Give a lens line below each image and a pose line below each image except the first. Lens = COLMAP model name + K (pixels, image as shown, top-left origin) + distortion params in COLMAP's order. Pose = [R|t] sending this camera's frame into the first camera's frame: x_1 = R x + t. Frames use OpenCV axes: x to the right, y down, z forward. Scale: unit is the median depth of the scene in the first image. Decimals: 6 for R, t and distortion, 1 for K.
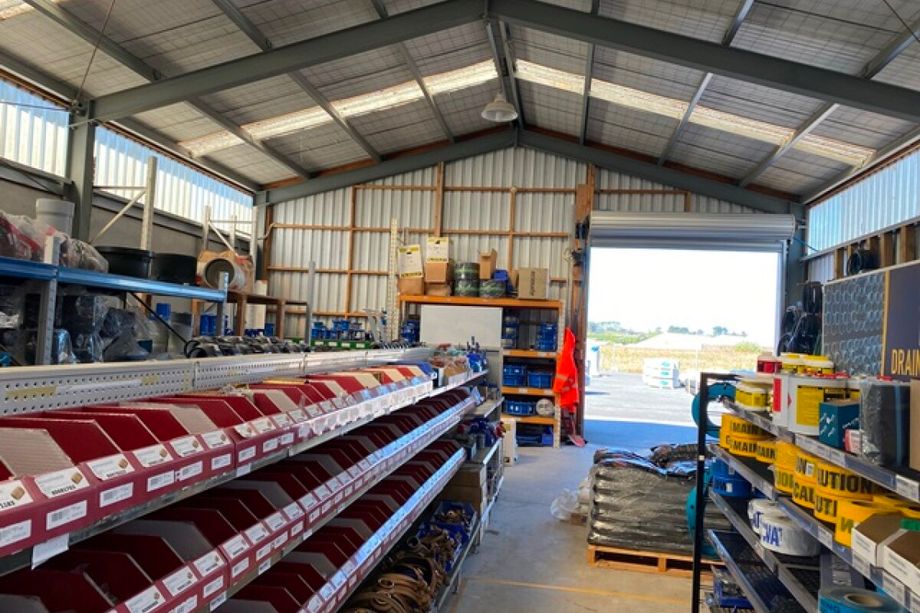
lens RADIAL K [[720.5, 0, 463.0], [0, 720.5, 321.3], [0, 0, 1]] dist [0.135399, -0.170780]
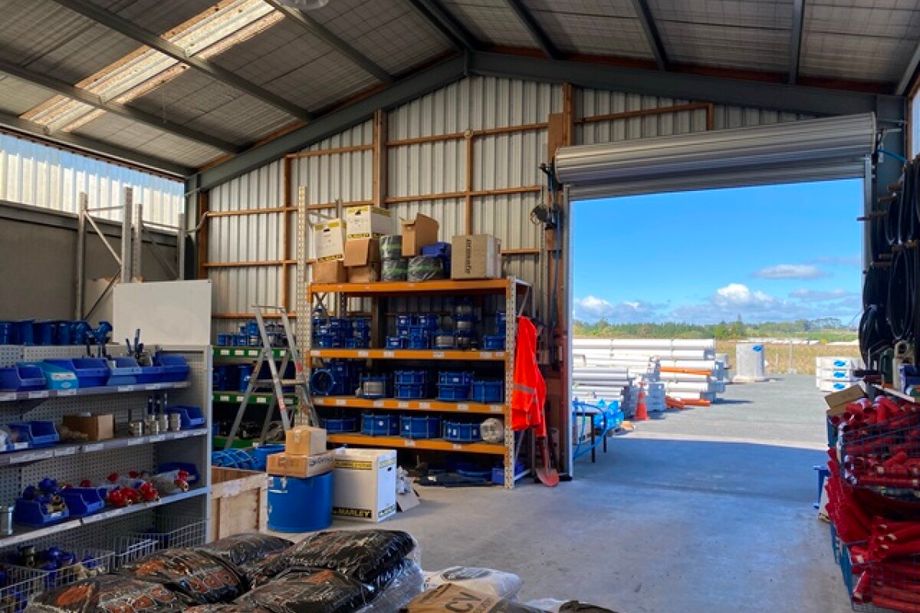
lens RADIAL K [[720.5, 0, 463.0], [0, 720.5, 321.3], [0, 0, 1]] dist [0.135399, -0.170780]
pose [[0.958808, -0.052049, -0.279245, 0.265695], [0.048466, 0.998630, -0.019725, 0.023556], [0.279889, 0.005379, 0.960017, 0.289597]]
